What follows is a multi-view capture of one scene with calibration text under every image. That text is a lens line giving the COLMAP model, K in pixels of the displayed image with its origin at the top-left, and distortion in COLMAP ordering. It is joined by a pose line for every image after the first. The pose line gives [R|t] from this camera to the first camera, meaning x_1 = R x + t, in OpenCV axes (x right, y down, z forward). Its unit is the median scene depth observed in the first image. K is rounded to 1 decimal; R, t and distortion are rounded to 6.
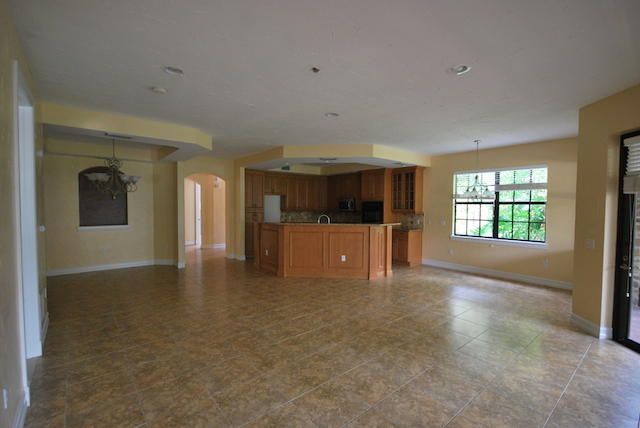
lens RADIAL K [[288.0, 0, 327.7], [0, 288.0, 215.7], [0, 0, 1]] dist [0.014423, -0.017025]
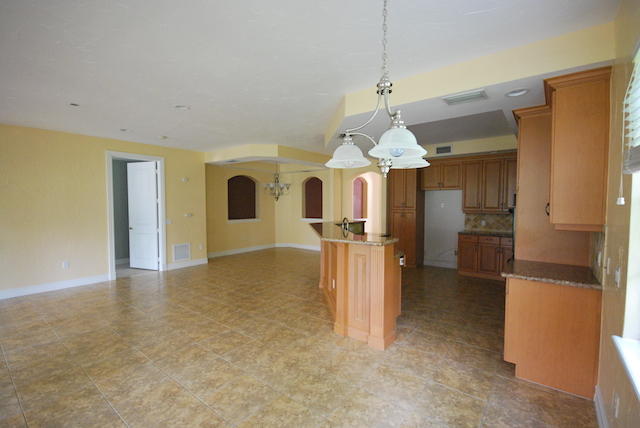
lens RADIAL K [[288.0, 0, 327.7], [0, 288.0, 215.7], [0, 0, 1]] dist [0.014423, -0.017025]
pose [[0.211876, 0.034274, -0.976695, 0.860276], [-0.036811, 0.998956, 0.027070, -0.029908], [0.976603, 0.030218, 0.212917, 1.051351]]
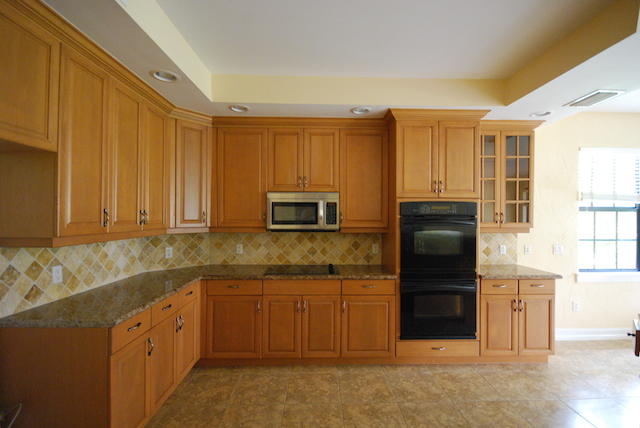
lens RADIAL K [[288.0, 0, 327.7], [0, 288.0, 215.7], [0, 0, 1]] dist [0.014423, -0.017025]
pose [[0.627318, -0.004390, 0.778751, -0.338273], [0.028864, 0.999428, -0.017617, -0.050495], [-0.778228, 0.033530, 0.627086, 1.473885]]
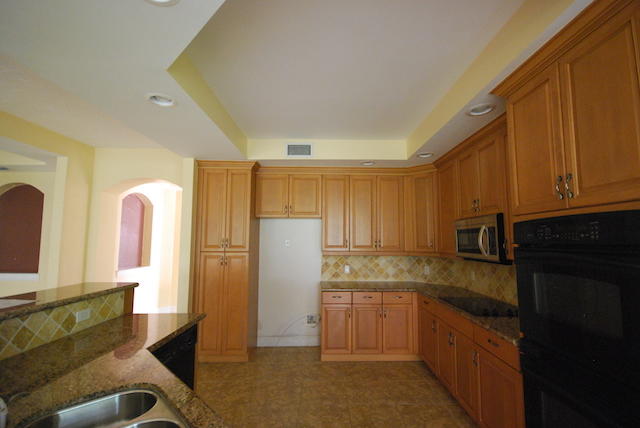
lens RADIAL K [[293.7, 0, 328.8], [0, 293.7, 218.5], [0, 0, 1]] dist [0.017369, 0.000030]
pose [[0.773506, -0.052383, -0.631621, 0.265629], [-0.020982, 0.993916, -0.108125, -0.042825], [0.633442, 0.096888, 0.767701, 1.282076]]
